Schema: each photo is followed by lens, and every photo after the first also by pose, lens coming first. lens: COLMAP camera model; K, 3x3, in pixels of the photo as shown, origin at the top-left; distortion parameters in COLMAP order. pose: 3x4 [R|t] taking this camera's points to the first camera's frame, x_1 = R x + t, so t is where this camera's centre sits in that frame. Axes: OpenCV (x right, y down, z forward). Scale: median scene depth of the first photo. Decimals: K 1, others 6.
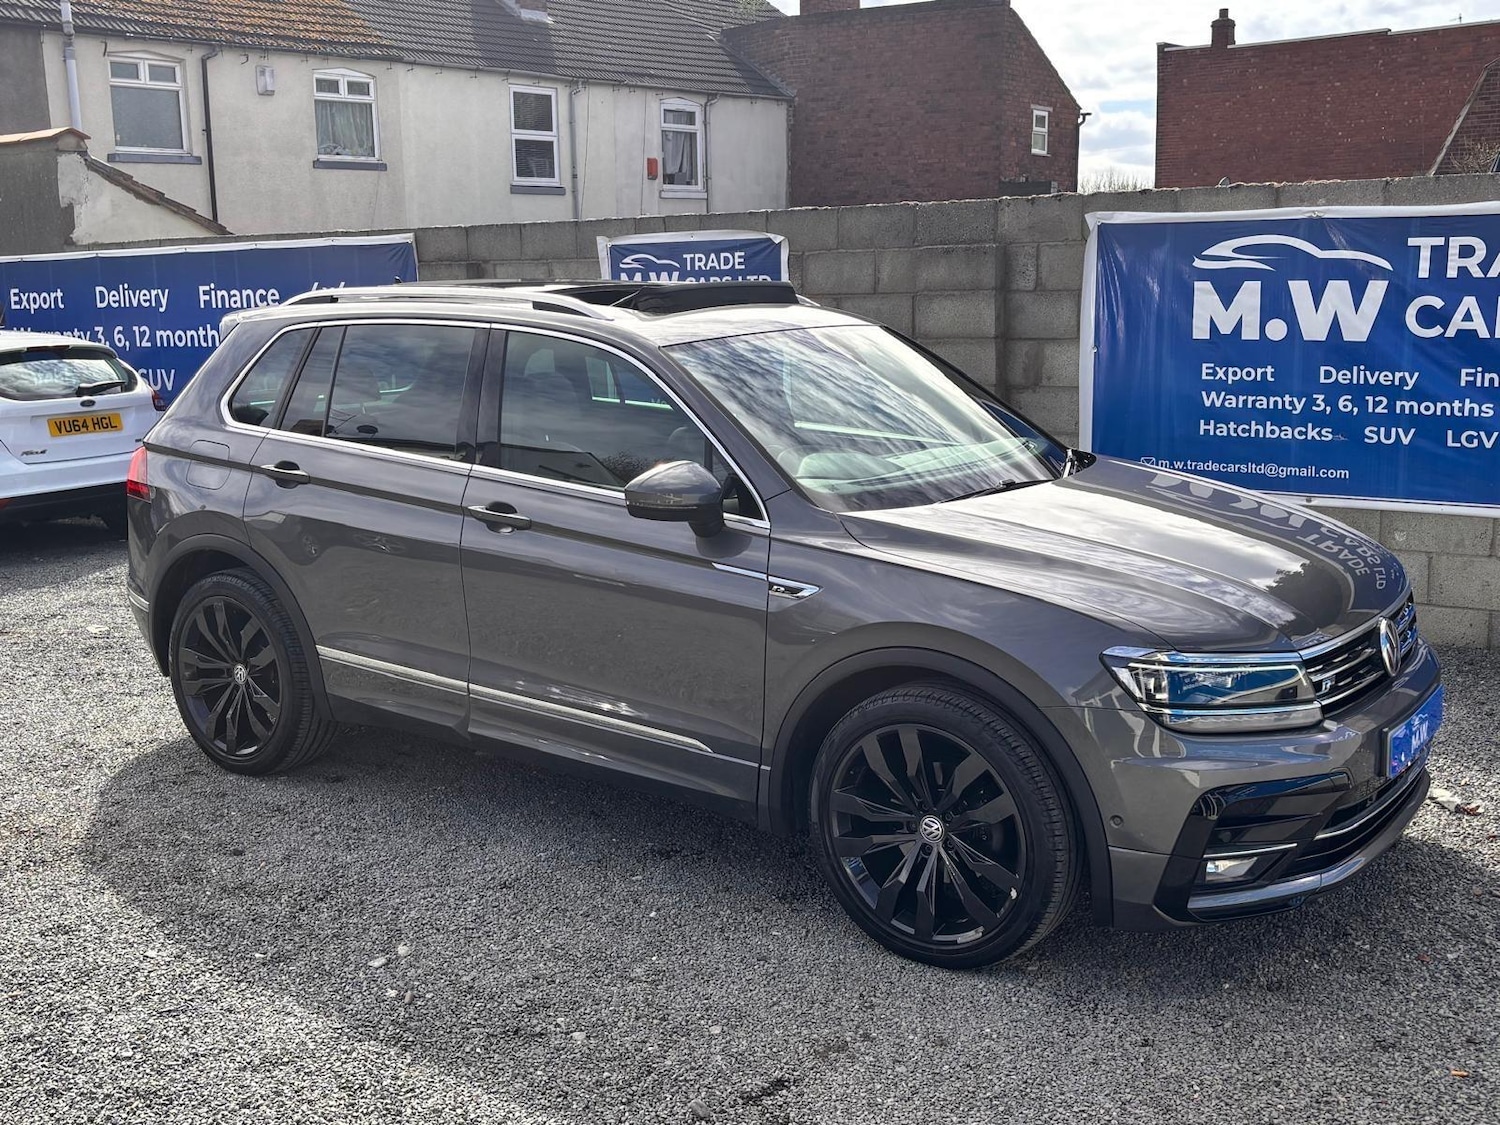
lens RADIAL K [[1622.2, 0, 756.3], [0, 1622.2, 560.4], [0, 0, 1]] dist [0.018653, -0.000571]
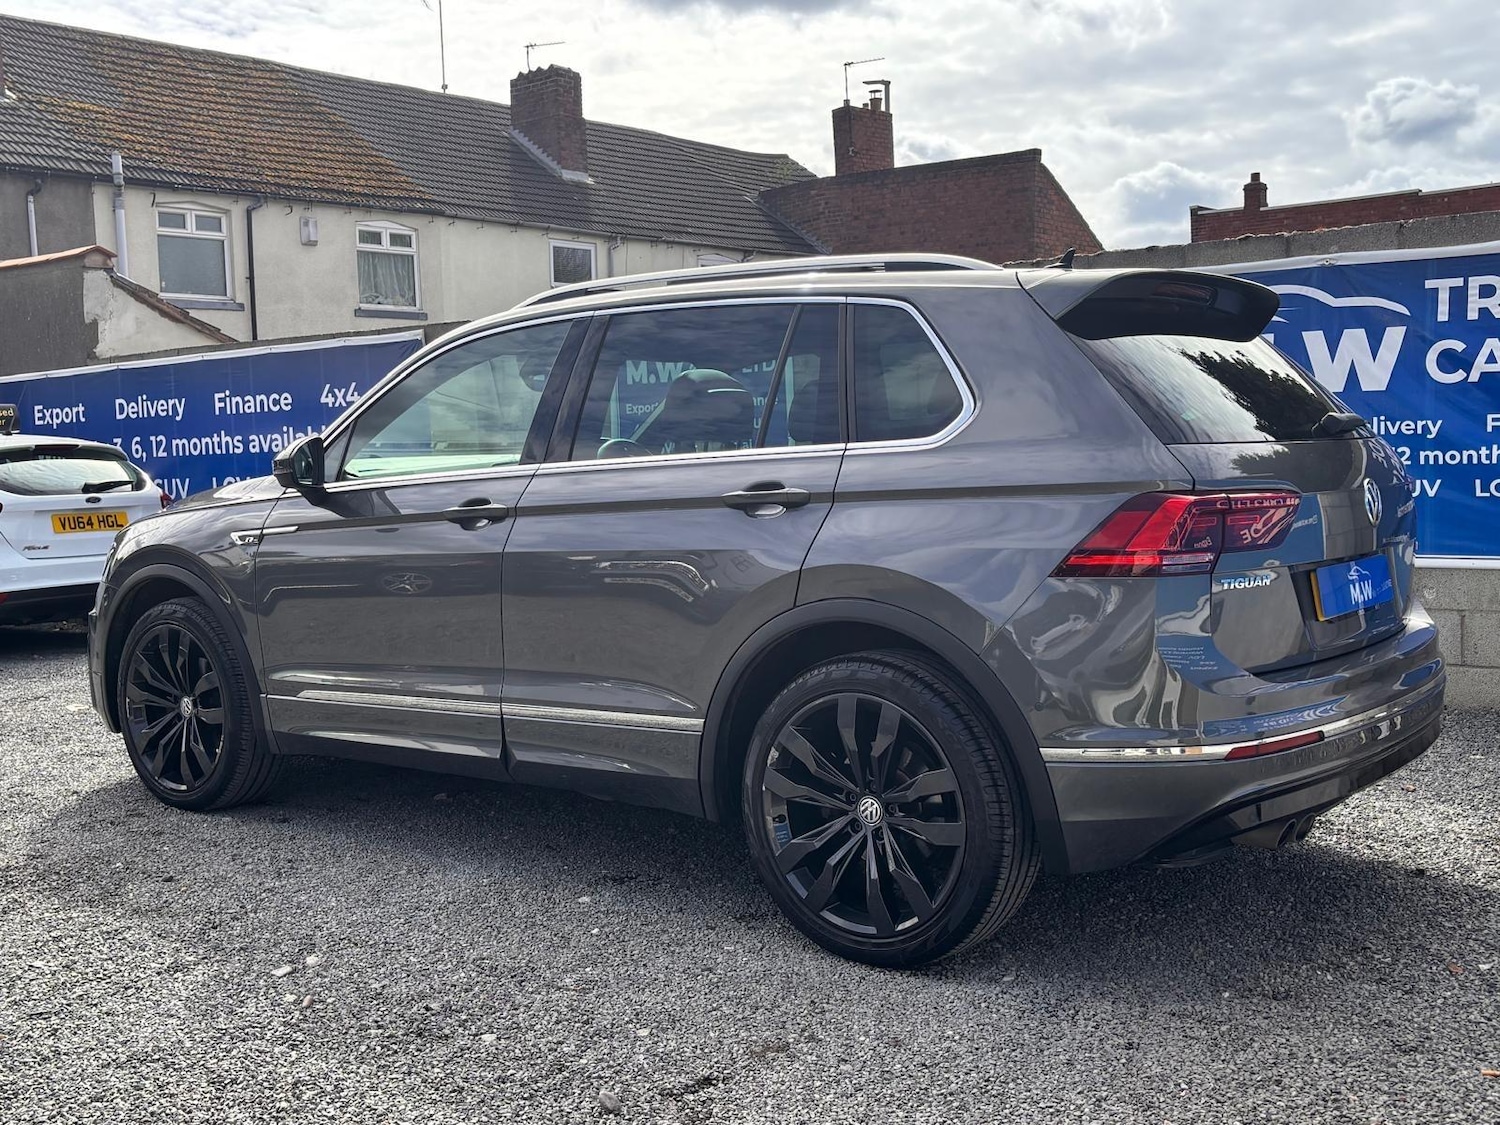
lens RADIAL K [[1610.1, 0, 756.8], [0, 1610.1, 587.9], [0, 0, 1]] dist [0.010654, 0.019218]
pose [[0.999528, -0.002994, -0.030570, 0.034384], [0.000205, 0.995867, -0.090825, 0.067770], [0.030716, 0.090775, 0.995398, 0.055525]]
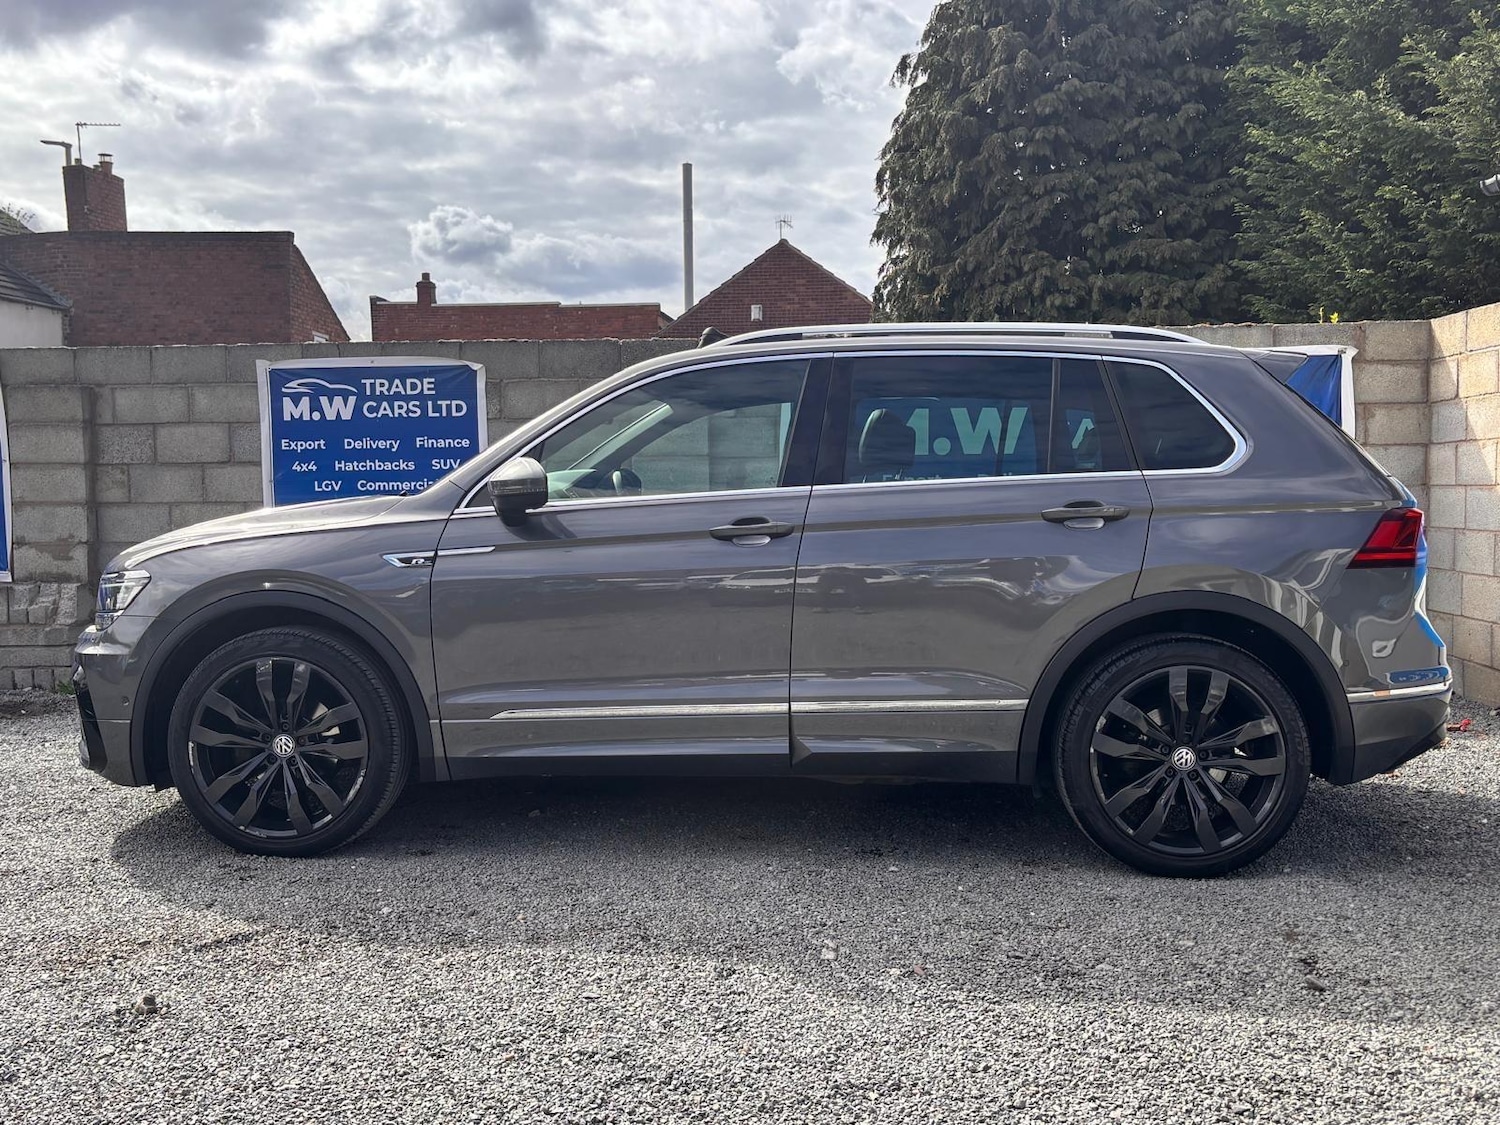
lens RADIAL K [[1396.0, 0, 756.1], [0, 1396.0, 596.6], [0, 0, 1]] dist [0.038920, -0.035252]
pose [[0.845203, -0.026620, 0.533782, -0.406796], [0.086881, 0.992317, -0.088082, 0.061733], [-0.527337, 0.120822, 0.841022, 0.179567]]
